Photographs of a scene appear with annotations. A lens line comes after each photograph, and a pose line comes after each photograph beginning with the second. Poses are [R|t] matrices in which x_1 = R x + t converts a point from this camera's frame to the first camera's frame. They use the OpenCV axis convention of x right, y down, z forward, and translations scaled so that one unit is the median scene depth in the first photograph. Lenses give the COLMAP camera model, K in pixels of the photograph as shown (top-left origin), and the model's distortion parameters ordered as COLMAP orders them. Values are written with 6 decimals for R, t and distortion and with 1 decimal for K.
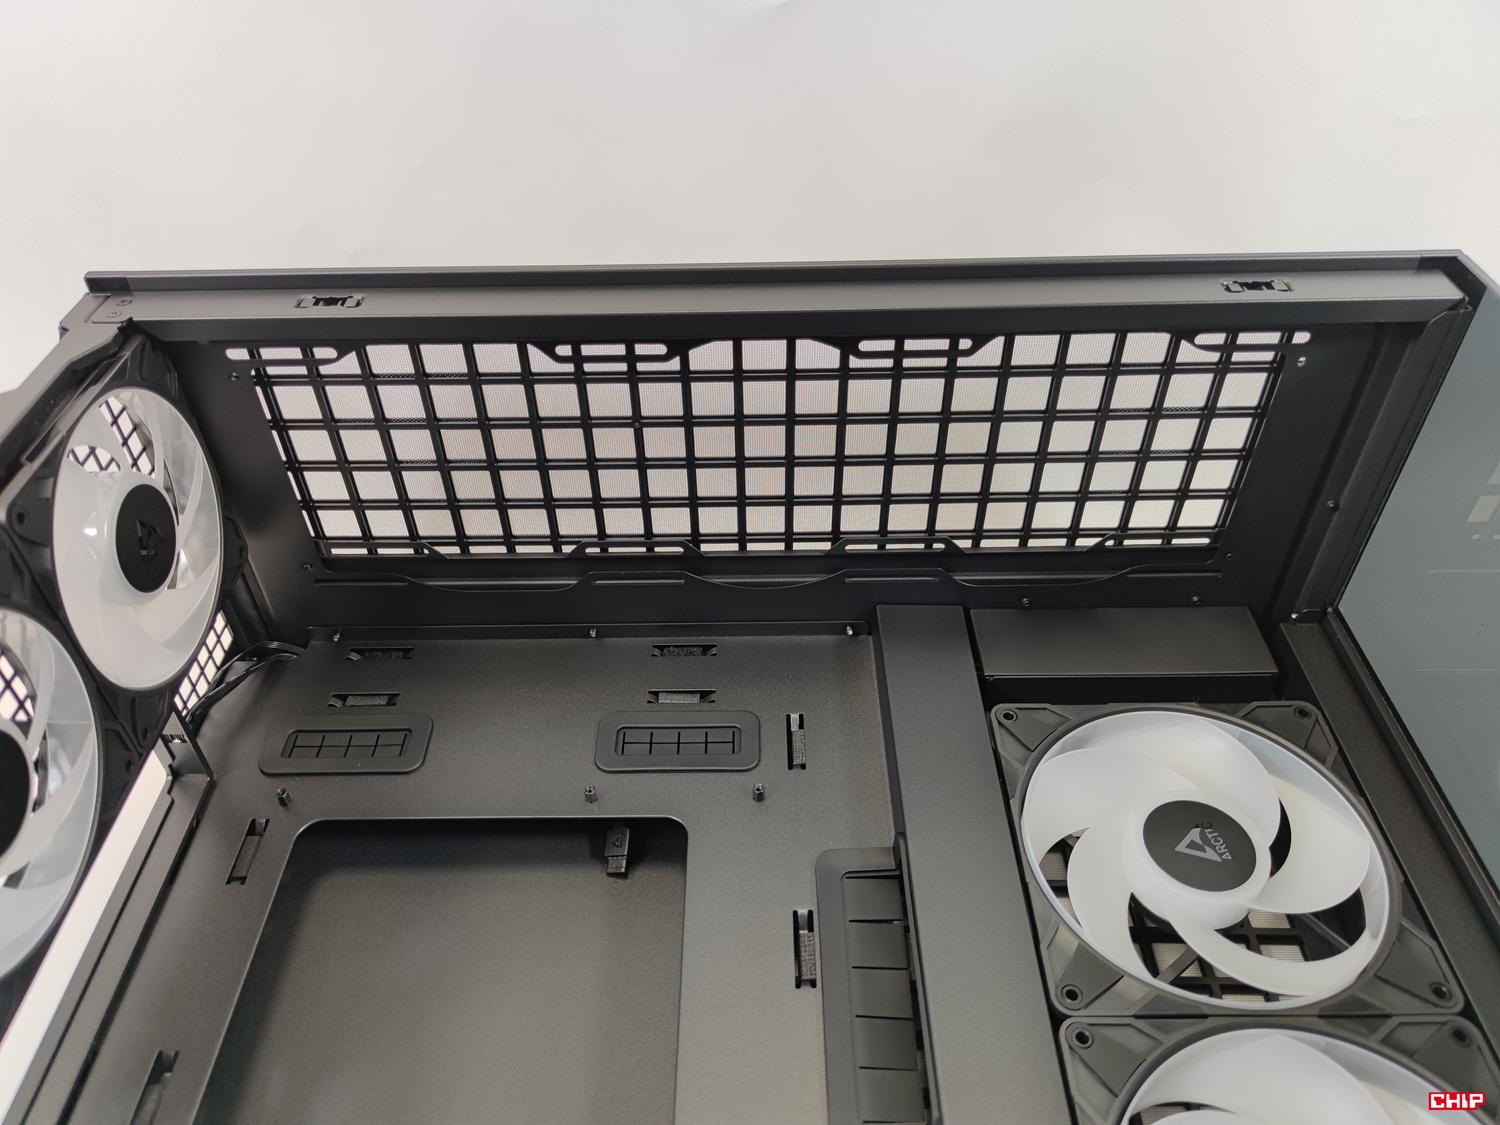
lens RADIAL K [[1111.7, 0, 750.0], [0, 1111.7, 562.5], [0, 0, 1]] dist [-0.003282, -0.008230]
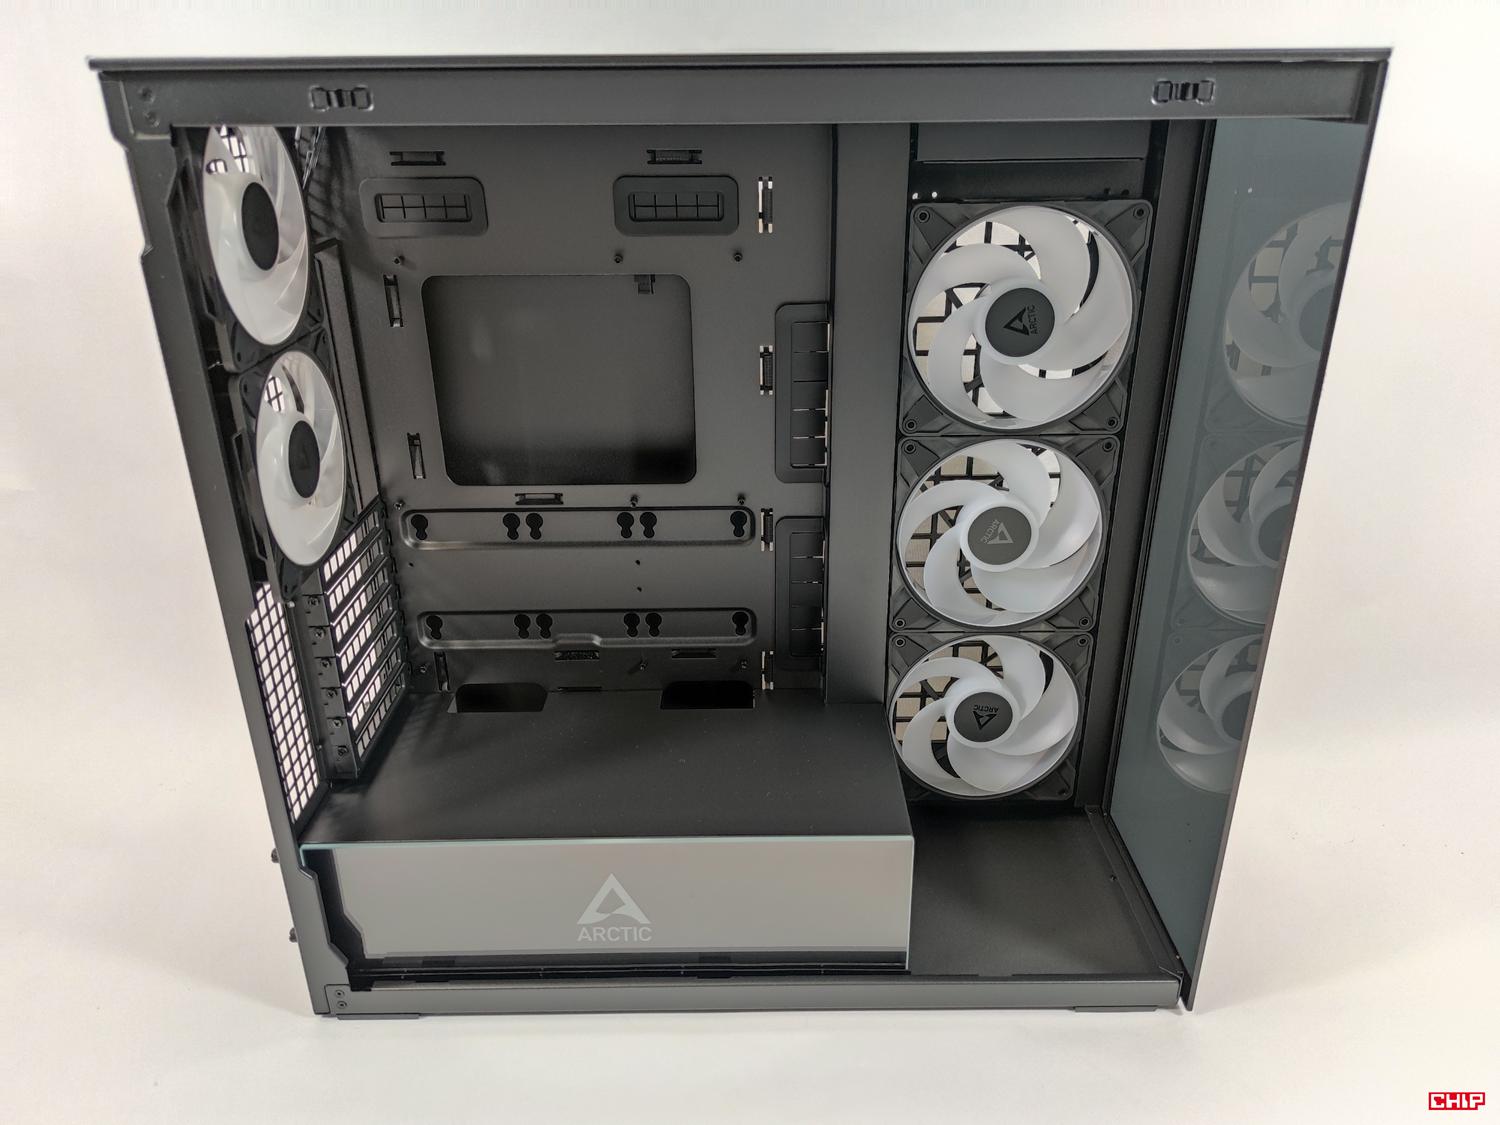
lens RADIAL K [[1032.7, 0, 750.0], [0, 1032.7, 562.5], [0, 0, 1]] dist [0.001829, 0.000174]
pose [[0.999475, -0.020529, 0.025085, -0.018252], [-0.017805, 0.298999, 0.954087, -1.010832], [-0.027087, -0.954033, 0.298476, 0.252639]]
